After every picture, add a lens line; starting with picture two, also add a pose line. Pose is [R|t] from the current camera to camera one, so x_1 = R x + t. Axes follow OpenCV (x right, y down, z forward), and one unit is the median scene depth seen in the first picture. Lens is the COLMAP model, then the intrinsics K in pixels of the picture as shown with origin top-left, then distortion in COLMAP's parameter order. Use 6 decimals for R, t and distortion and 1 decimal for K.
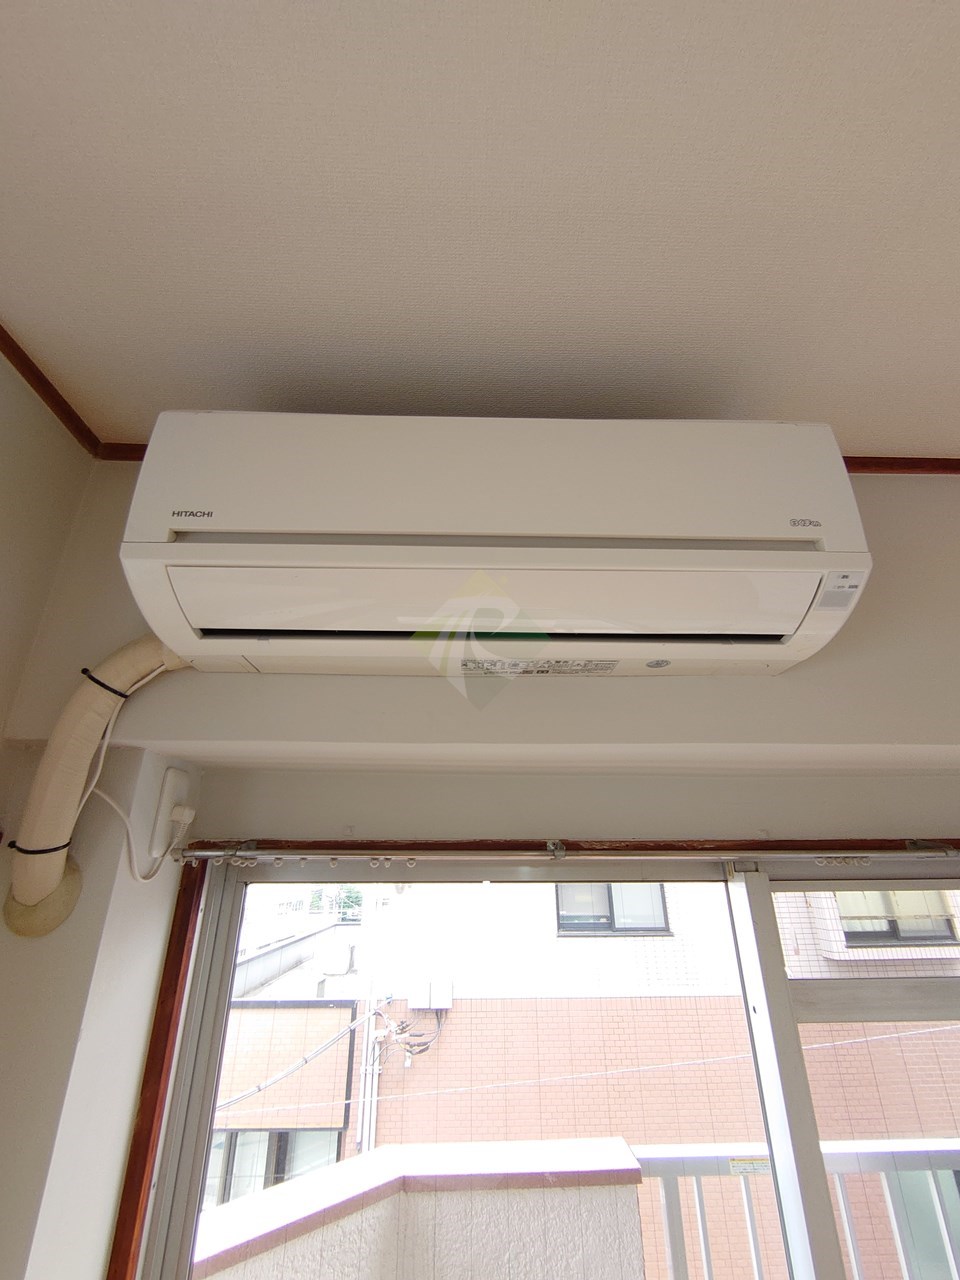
lens RADIAL K [[552.0, 0, 485.2], [0, 552.0, 642.3], [0, 0, 1]] dist [0.002475, -0.000031]
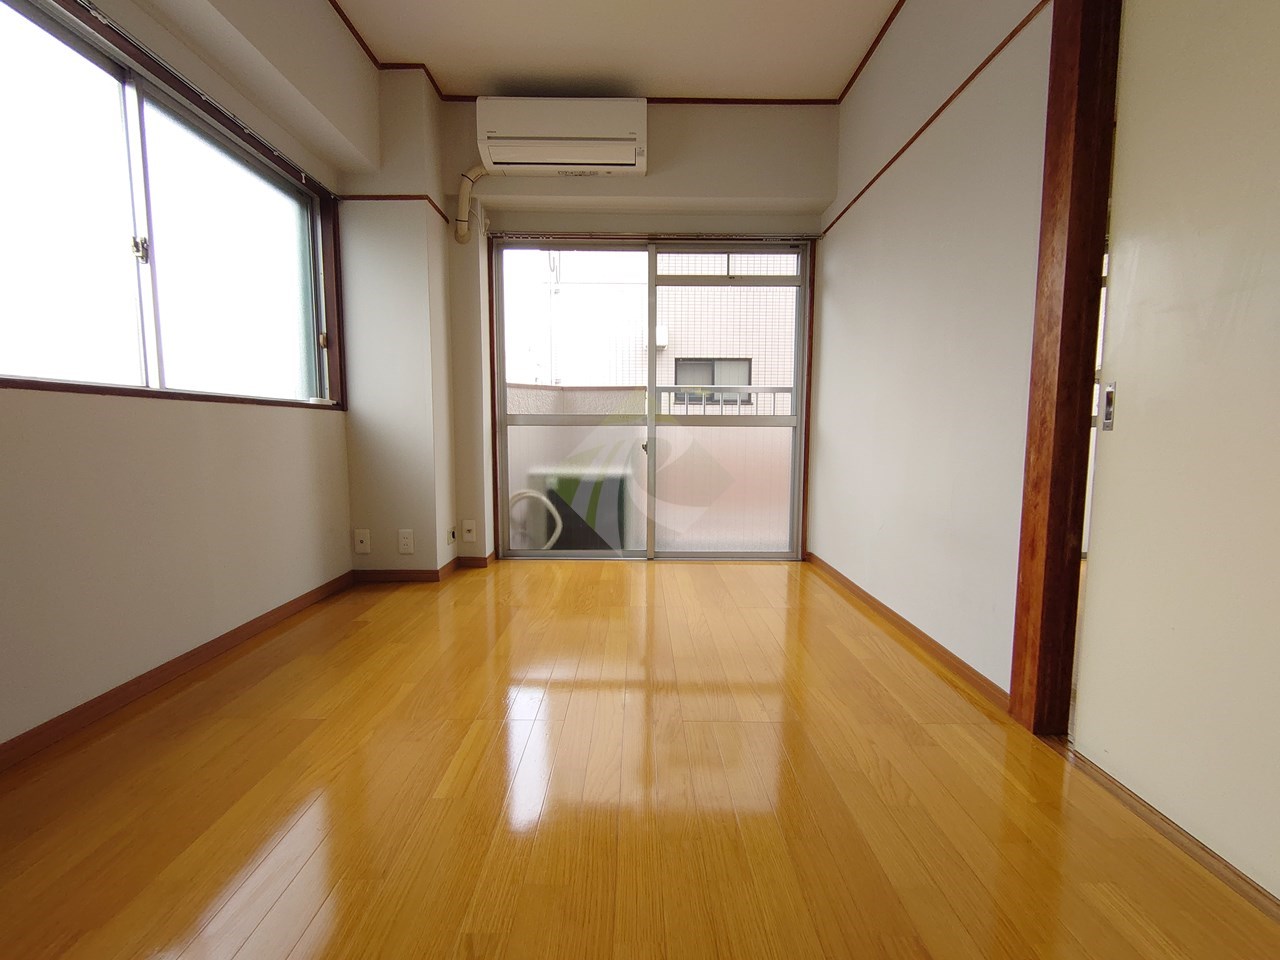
lens RADIAL K [[552.0, 0, 636.1], [0, 552.0, 485.6], [0, 0, 1]] dist [0.002475, -0.000031]
pose [[0.999320, 0.018063, -0.032155, 0.699508], [-0.000137, 0.873666, 0.486525, 0.074675], [0.036881, -0.486190, 0.873075, -3.580912]]
